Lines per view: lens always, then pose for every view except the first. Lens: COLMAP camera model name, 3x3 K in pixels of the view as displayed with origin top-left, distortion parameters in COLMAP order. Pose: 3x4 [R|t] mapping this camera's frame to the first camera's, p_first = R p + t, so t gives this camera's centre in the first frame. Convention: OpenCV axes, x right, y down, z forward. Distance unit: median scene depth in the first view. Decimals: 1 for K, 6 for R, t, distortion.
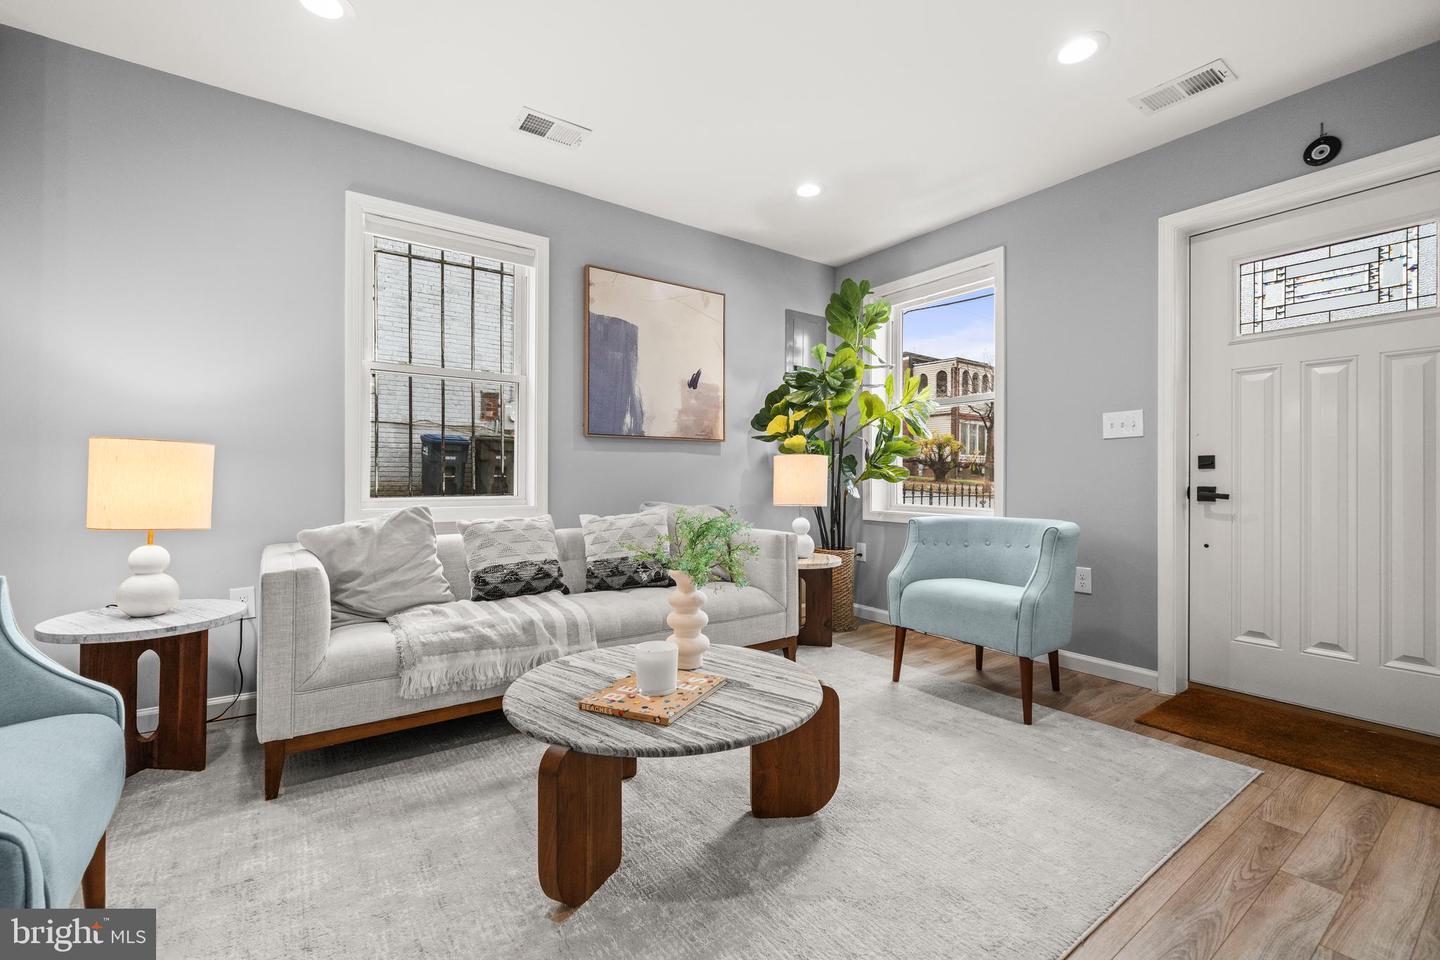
lens RADIAL K [[613.0, 0, 714.6], [0, 613.0, 476.3], [0, 0, 1]] dist [-0.002084, -0.000474]
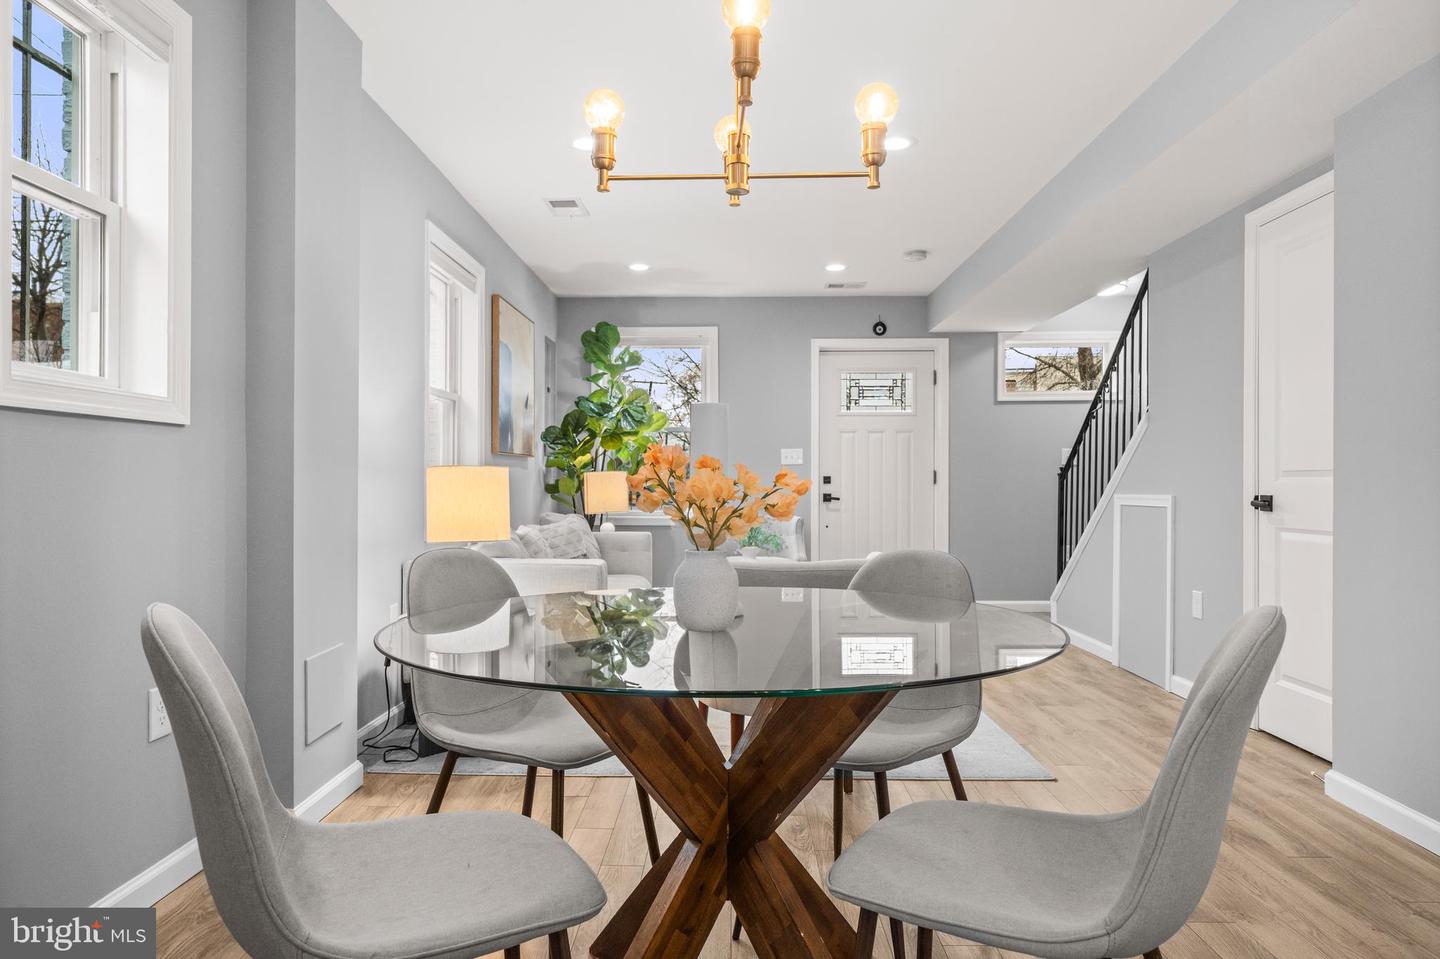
lens RADIAL K [[881.3, 0, 706.7], [0, 881.3, 491.6], [0, 0, 1]] dist [0.001047, 0.000433]
pose [[0.604261, -0.010955, 0.796711, -1.504770], [-0.002119, 0.999880, 0.015356, -0.028847], [-0.796784, -0.010967, 0.604165, -0.286714]]
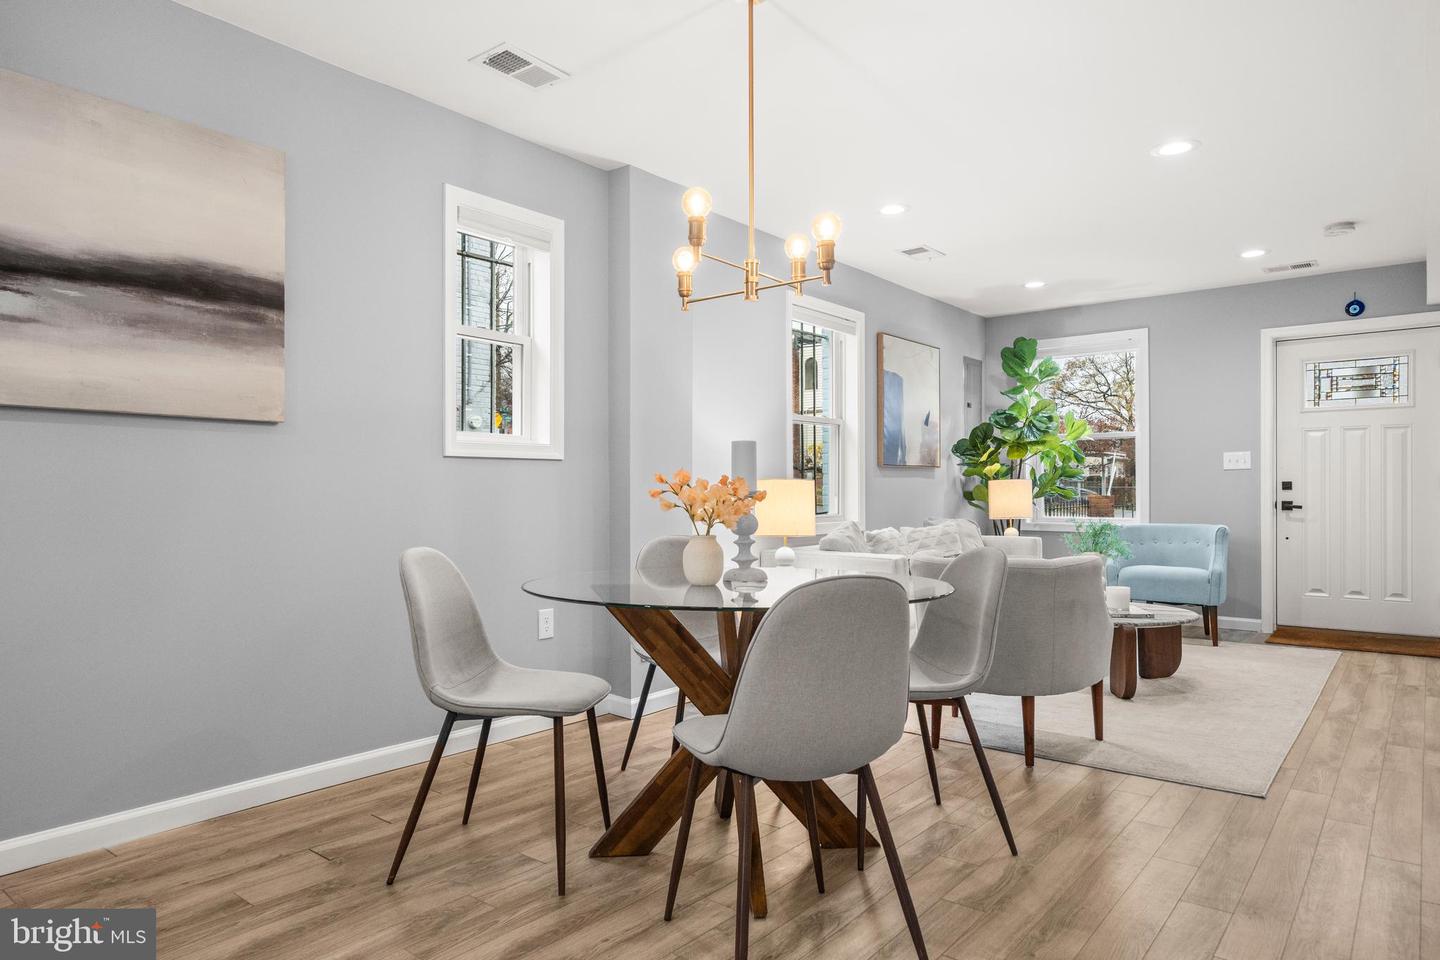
lens RADIAL K [[881.3, 0, 706.7], [0, 881.3, 492.1], [0, 0, 1]] dist [0.001047, 0.000433]
pose [[0.964744, -0.007977, 0.263070, -1.284805], [0.006352, 0.999955, 0.007029, -0.033016], [-0.263114, -0.005110, 0.964751, -0.833665]]
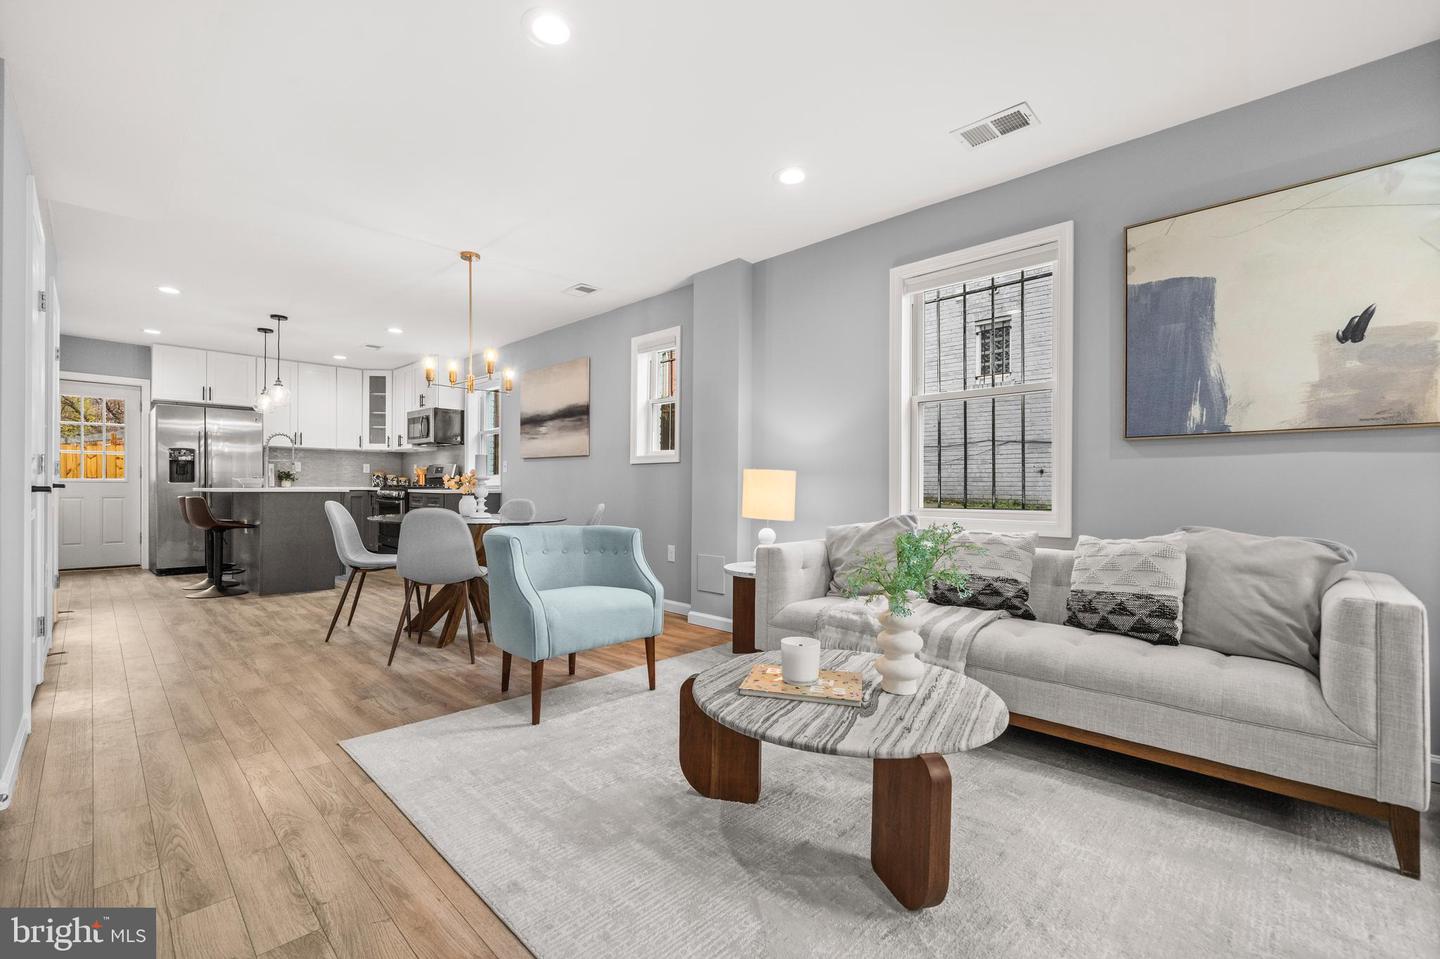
lens RADIAL K [[606.3, 0, 711.1], [0, 606.3, 490.9], [0, 0, 1]] dist [-0.000360, -0.000168]
pose [[0.178379, 0.001440, -0.983961, 0.588739], [-0.003759, 0.999993, 0.000782, 0.002748], [0.983955, 0.003560, 0.178383, 0.396641]]
